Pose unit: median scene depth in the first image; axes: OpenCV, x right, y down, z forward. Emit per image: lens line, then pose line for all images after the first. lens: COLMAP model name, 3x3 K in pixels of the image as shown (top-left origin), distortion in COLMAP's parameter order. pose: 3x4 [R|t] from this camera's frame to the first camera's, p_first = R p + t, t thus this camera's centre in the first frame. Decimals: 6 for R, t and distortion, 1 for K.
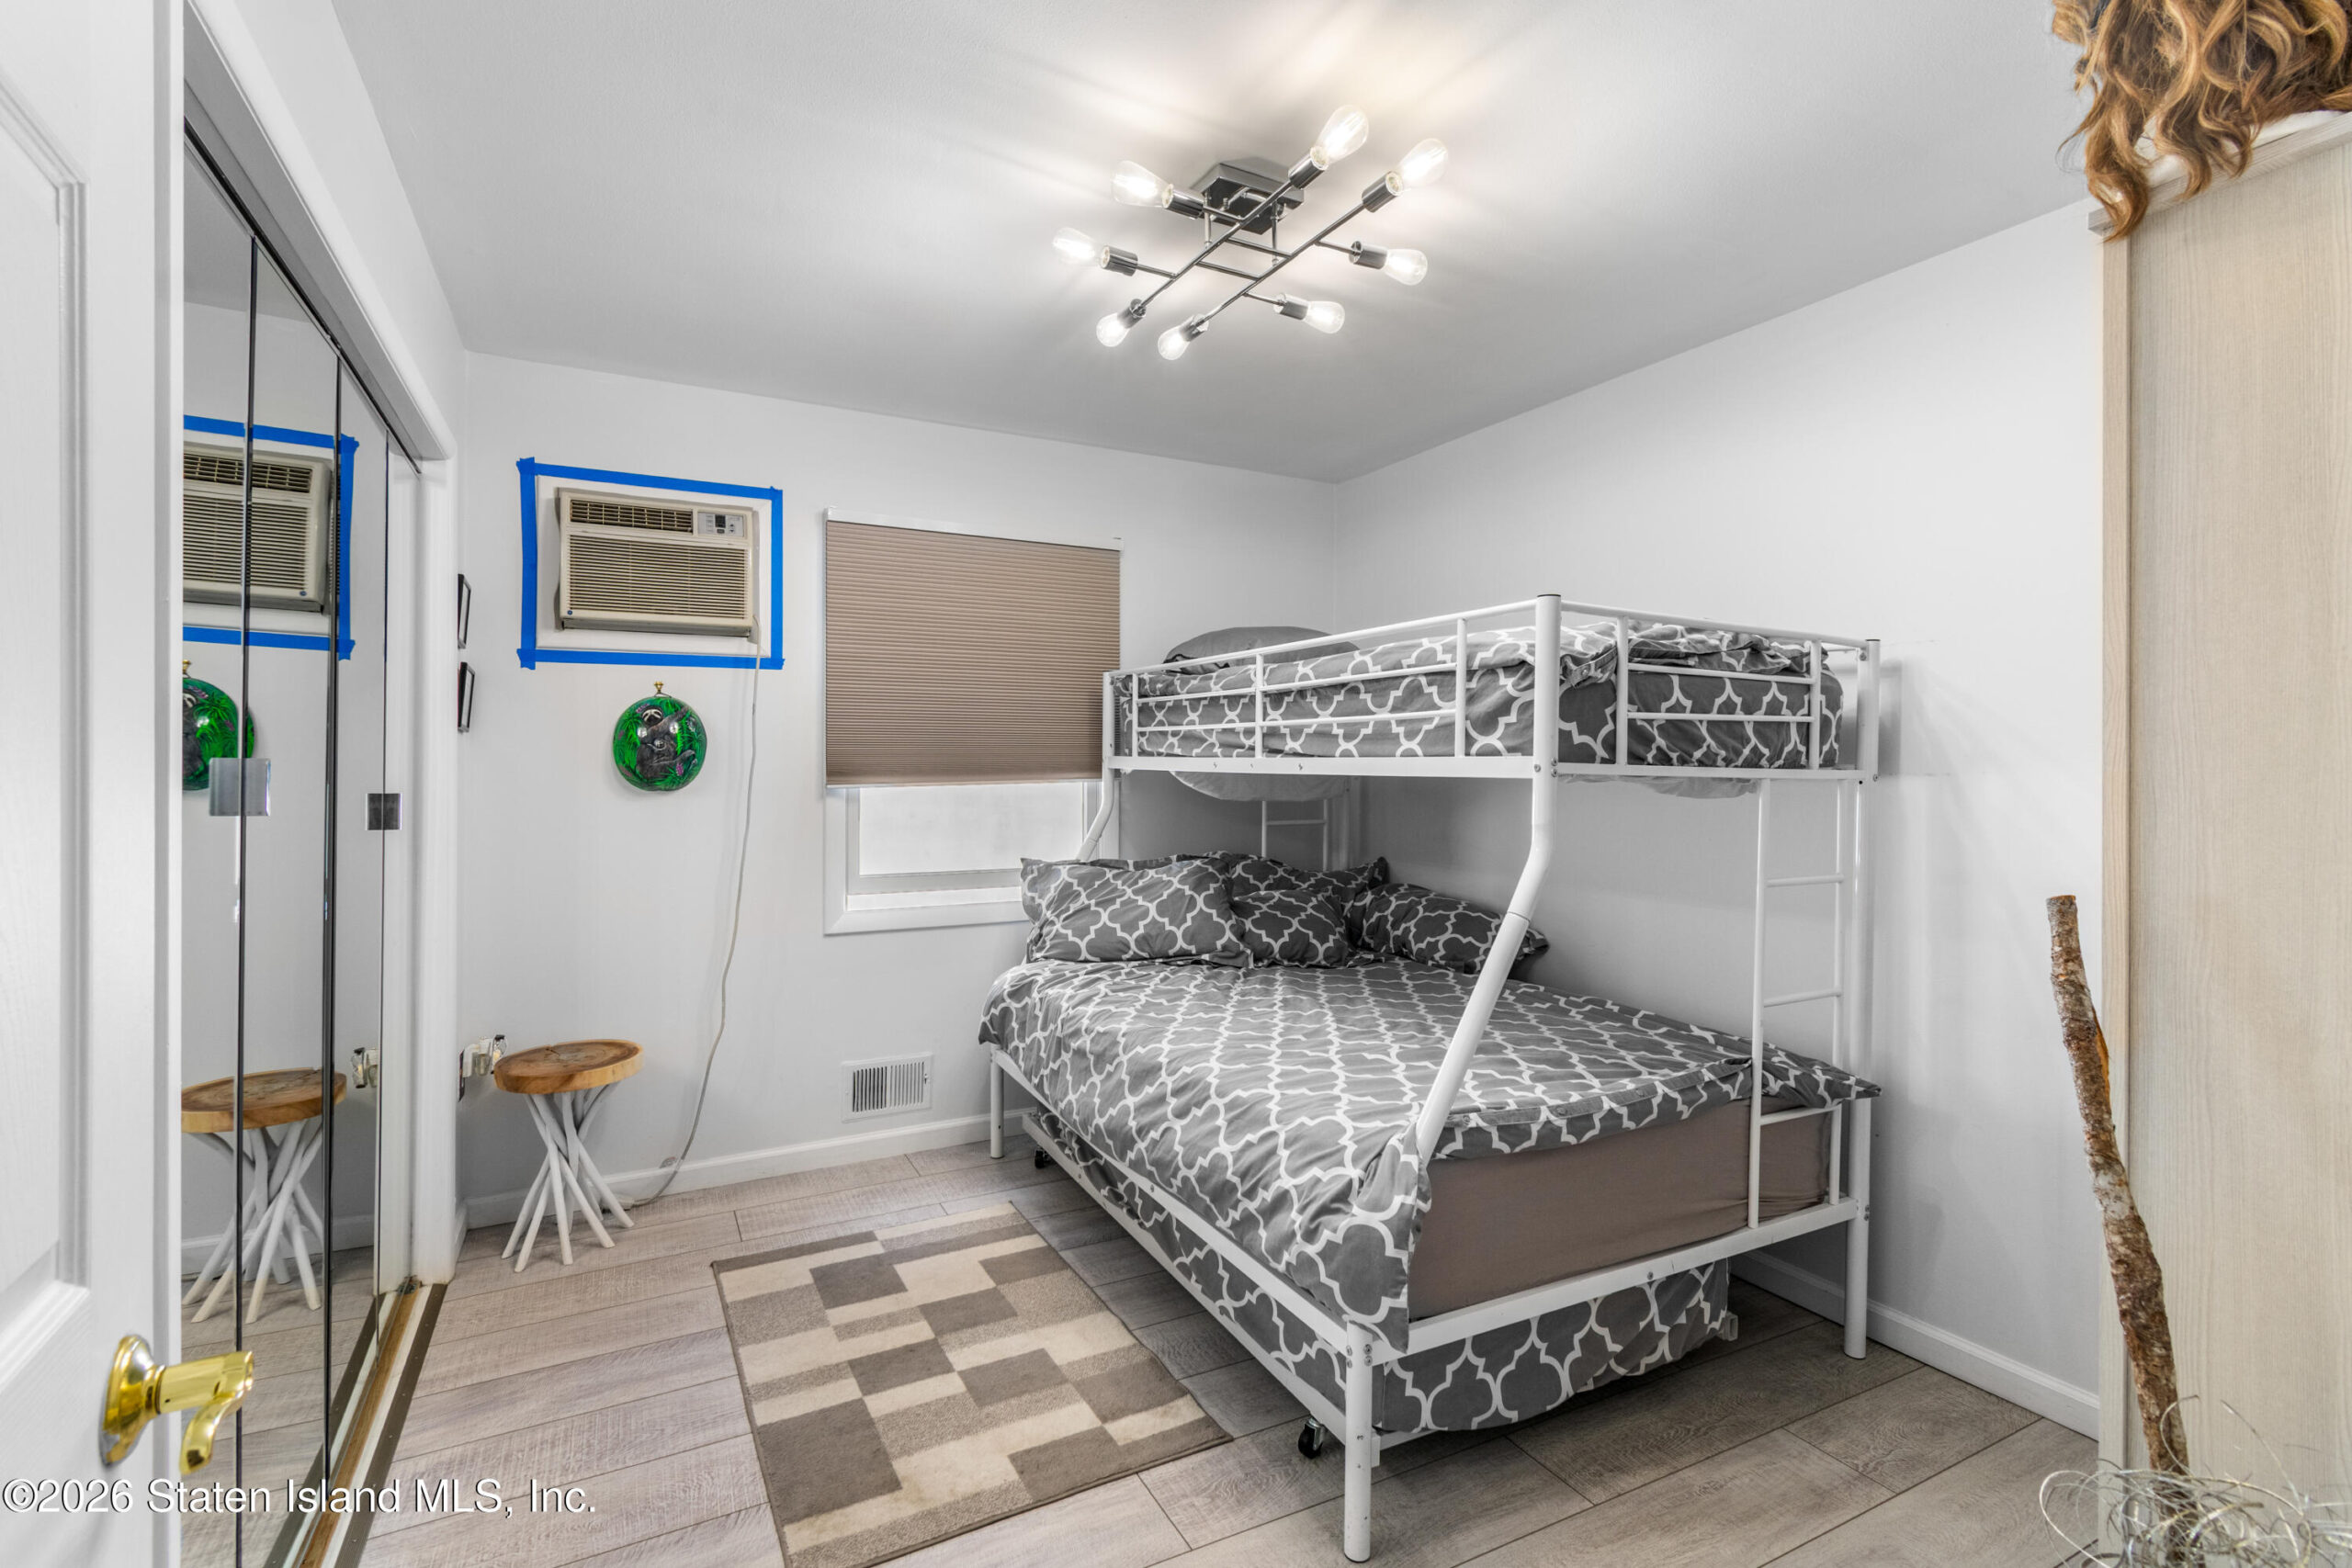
lens RADIAL K [[1046.3, 0, 1173.9], [0, 1046.3, 739.5], [0, 0, 1]] dist [0.001269, -0.000563]
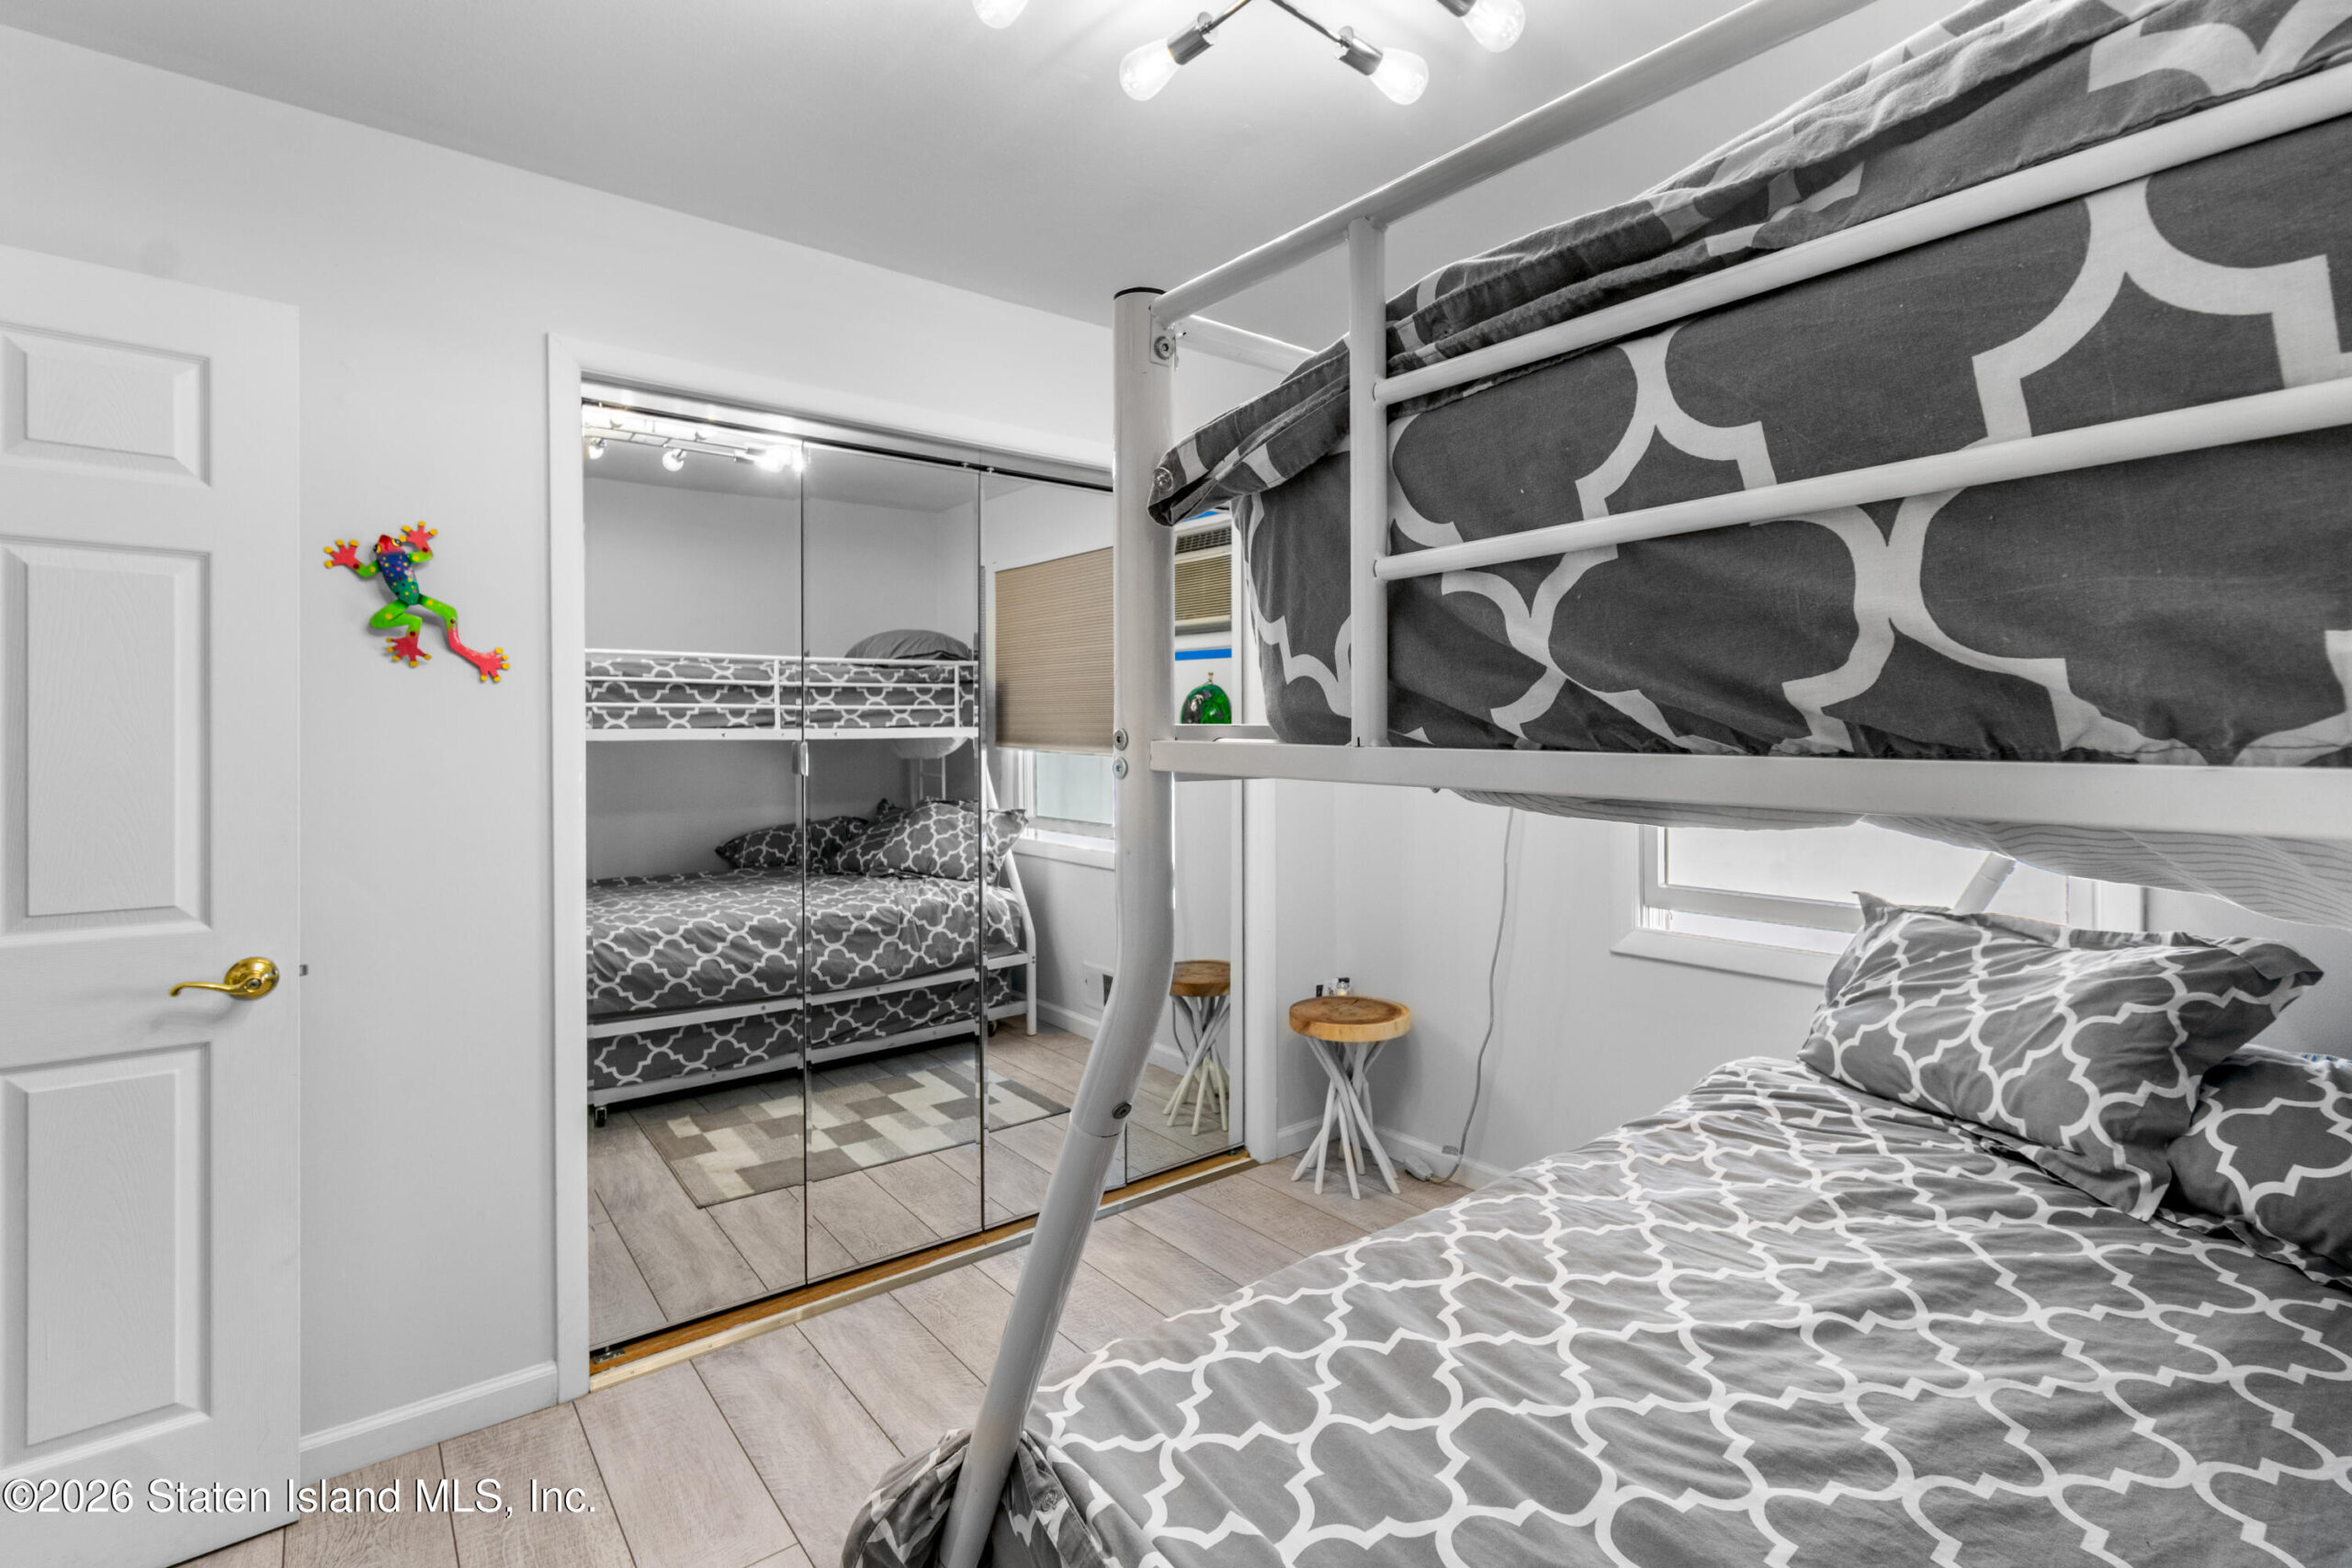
lens RADIAL K [[1087.3, 0, 1174.2], [0, 1087.3, 728.0], [0, 0, 1]] dist [-0.001257, -0.000478]
pose [[0.179132, -0.013142, -0.983737, 0.664295], [0.034573, 0.999377, -0.007055, 0.018036], [0.983217, -0.032747, 0.179474, 0.837506]]
